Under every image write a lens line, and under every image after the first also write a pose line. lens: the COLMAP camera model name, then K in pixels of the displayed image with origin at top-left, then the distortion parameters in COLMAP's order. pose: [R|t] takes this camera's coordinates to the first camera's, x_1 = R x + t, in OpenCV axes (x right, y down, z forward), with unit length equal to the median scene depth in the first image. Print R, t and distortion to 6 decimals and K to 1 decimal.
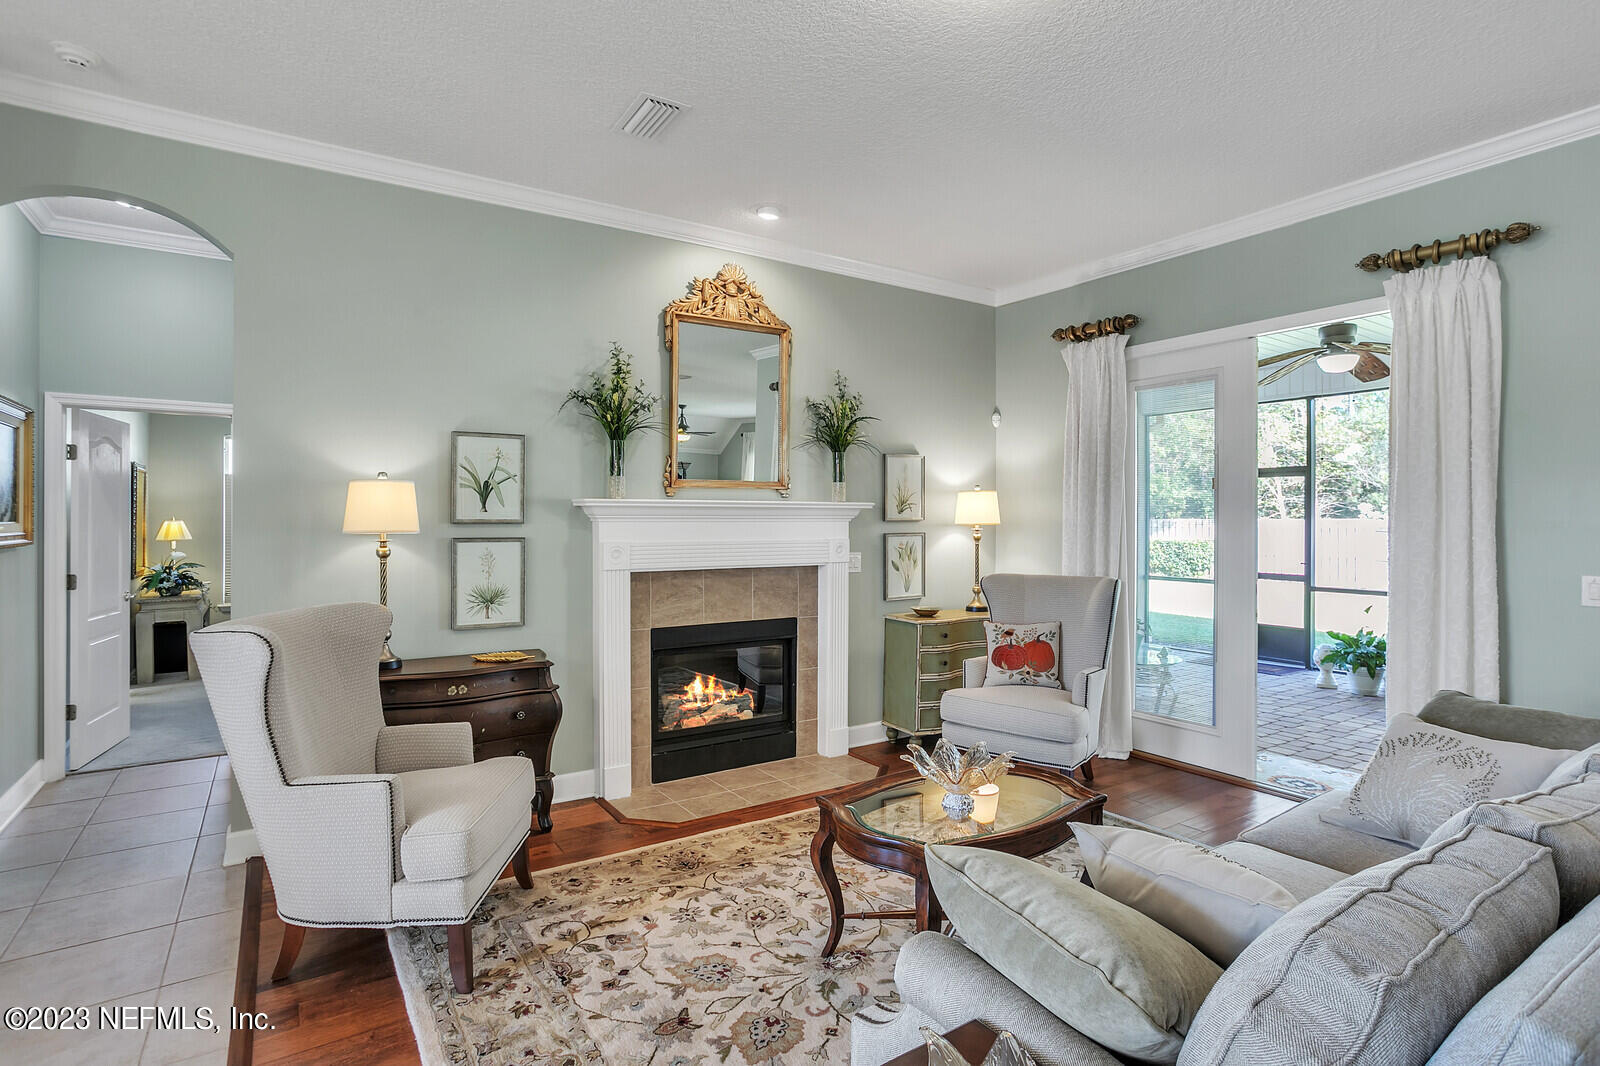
lens RADIAL K [[831.5, 0, 795.5], [0, 831.5, 528.0], [0, 0, 1]] dist [-0.013433, 0.006121]
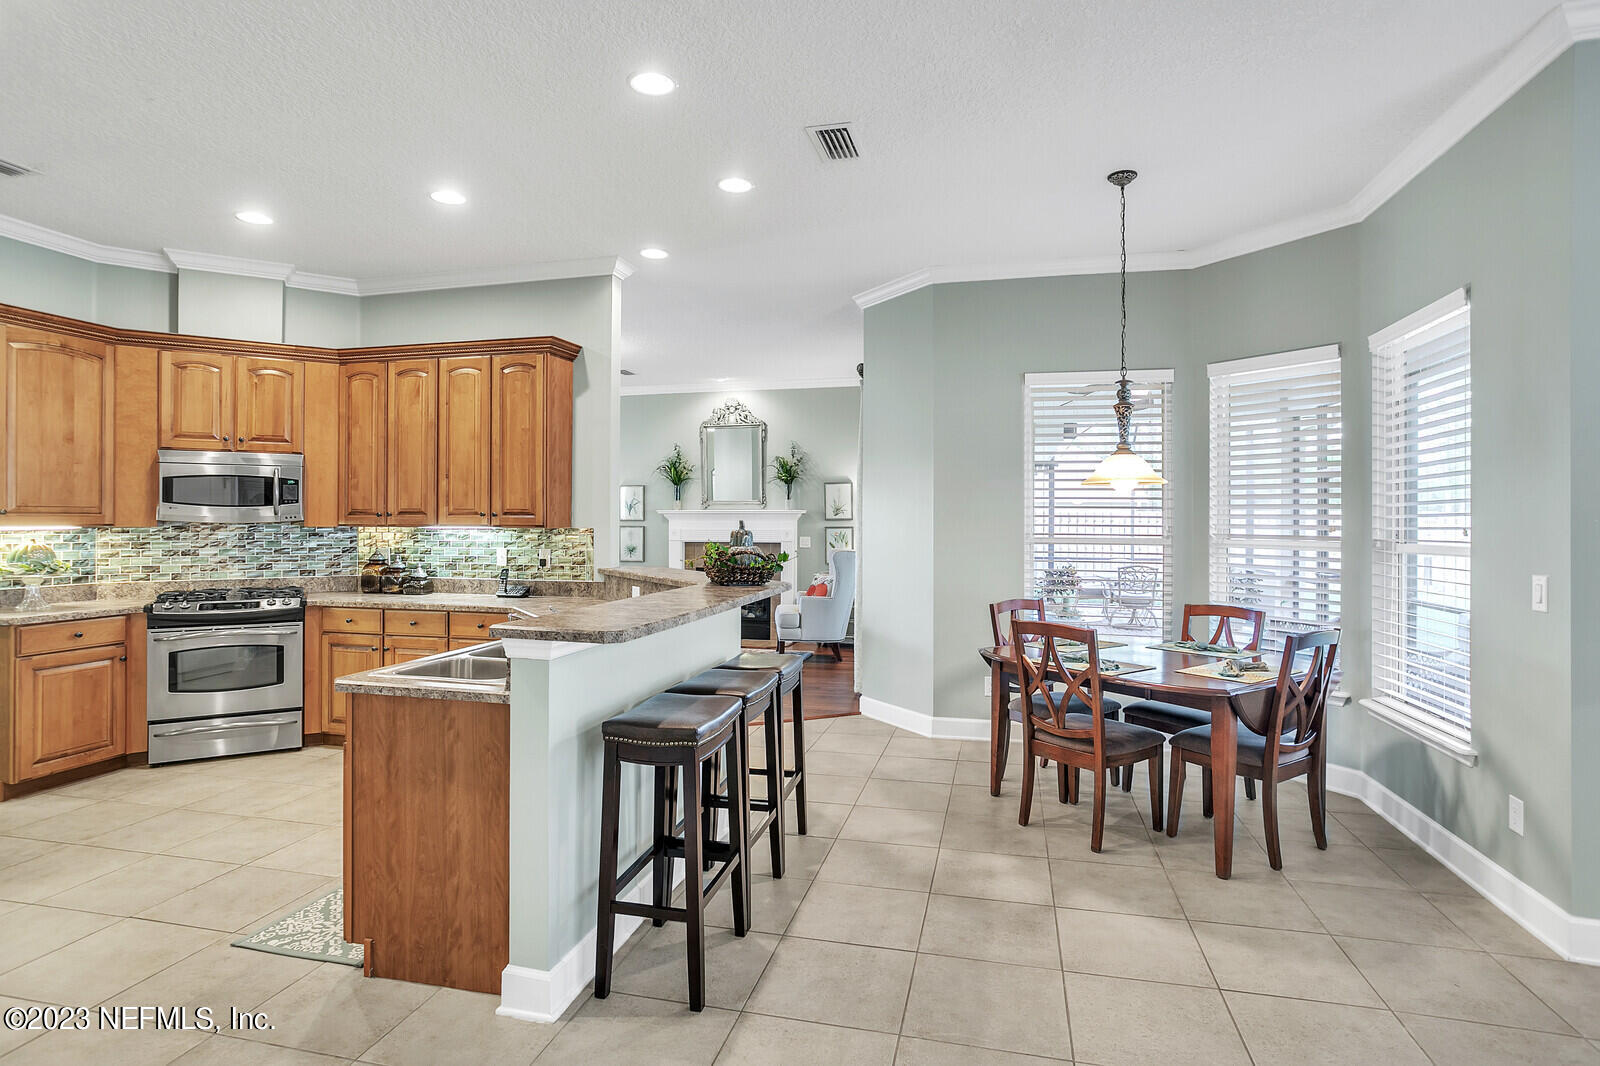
lens RADIAL K [[831.5, 0, 805.6], [0, 831.5, 525.7], [0, 0, 1]] dist [-0.013433, 0.006121]
pose [[0.673151, 0.005875, -0.739482, 1.609013], [-0.007107, 0.999974, 0.001476, 0.002412], [0.739471, 0.004262, 0.673175, -0.279199]]
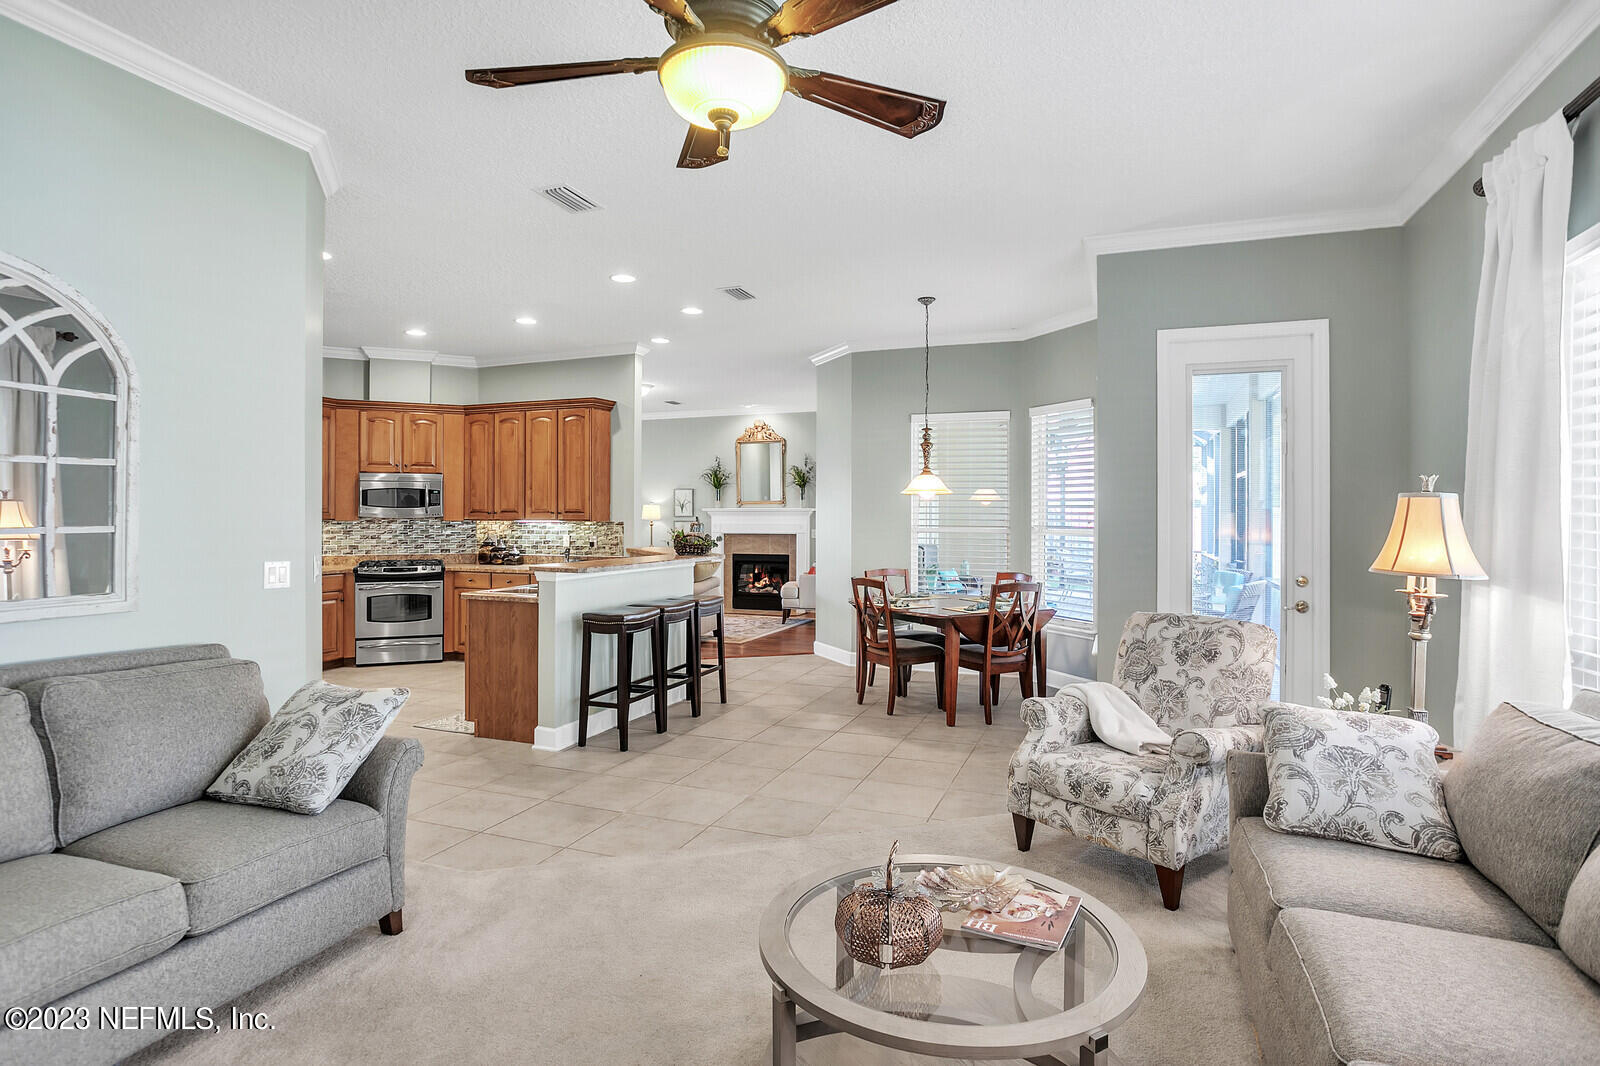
lens RADIAL K [[831.5, 0, 803.9], [0, 831.5, 520.8], [0, 0, 1]] dist [-0.013433, 0.006121]
pose [[0.573562, 0.005043, -0.819146, 2.182496], [-0.007125, 0.999974, 0.001167, 0.003078], [0.819131, 0.005167, 0.573583, -0.405460]]
